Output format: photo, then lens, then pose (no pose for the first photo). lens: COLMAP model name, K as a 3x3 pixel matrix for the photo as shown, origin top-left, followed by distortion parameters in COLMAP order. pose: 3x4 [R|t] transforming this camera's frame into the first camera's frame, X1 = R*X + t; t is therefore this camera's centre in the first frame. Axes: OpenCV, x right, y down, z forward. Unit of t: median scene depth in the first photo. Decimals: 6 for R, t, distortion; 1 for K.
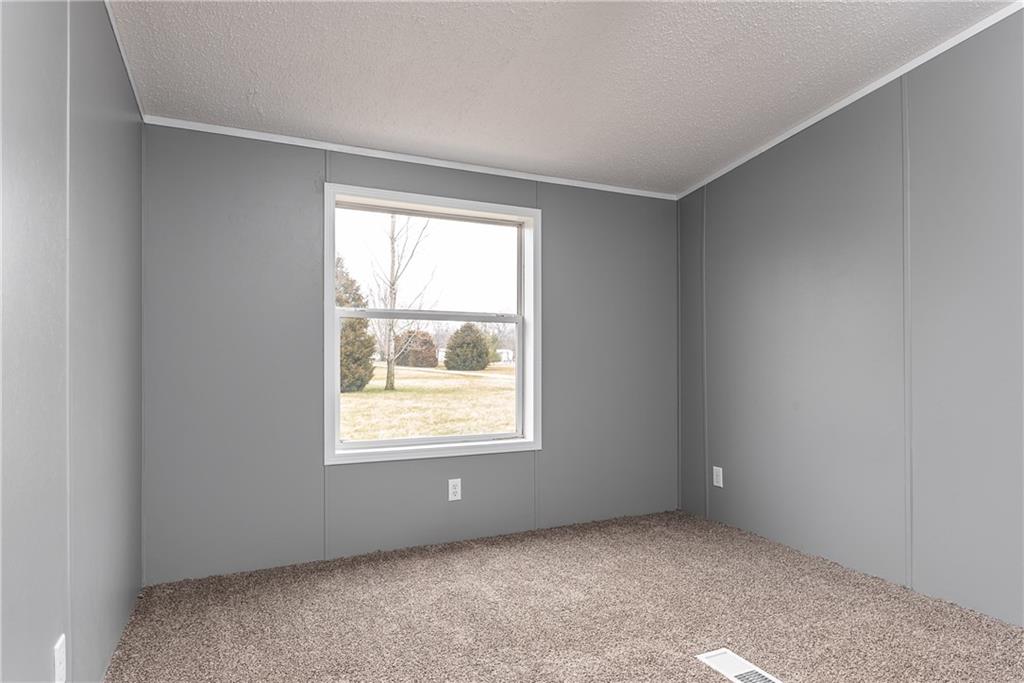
lens RADIAL K [[586.5, 0, 506.0], [0, 586.5, 342.8], [0, 0, 1]] dist [0.005952, -0.001838]
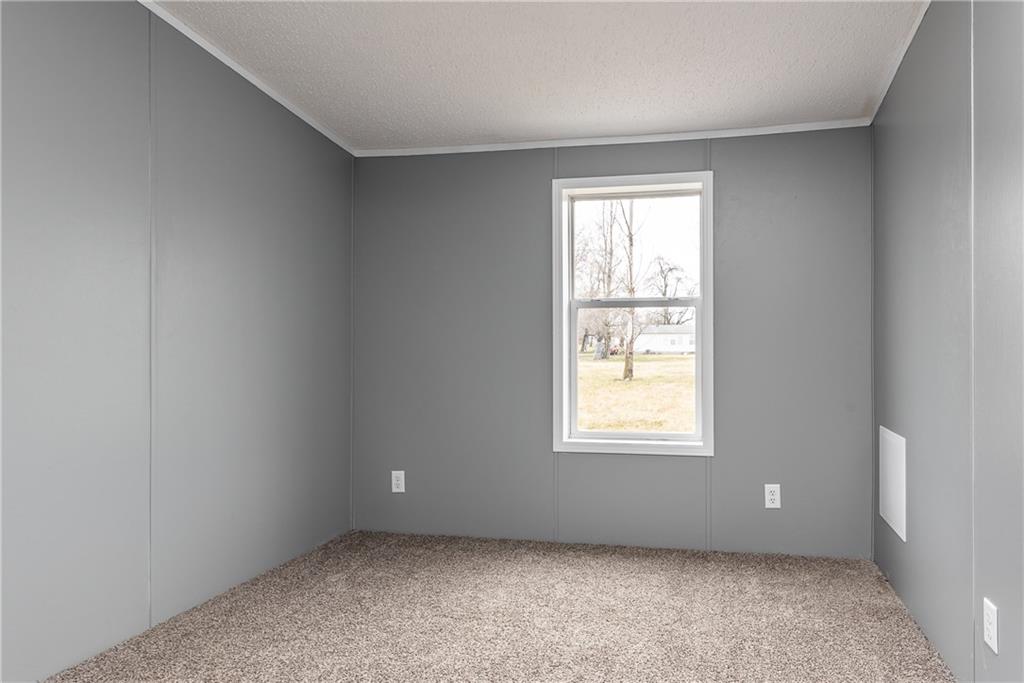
lens RADIAL K [[586.5, 0, 511.4], [0, 586.5, 335.1], [0, 0, 1]] dist [0.005952, -0.001838]
pose [[0.825239, -0.012637, -0.564642, 0.234480], [0.014646, 0.999892, -0.000973, 0.002988], [0.564594, -0.007467, 0.825335, 0.109961]]
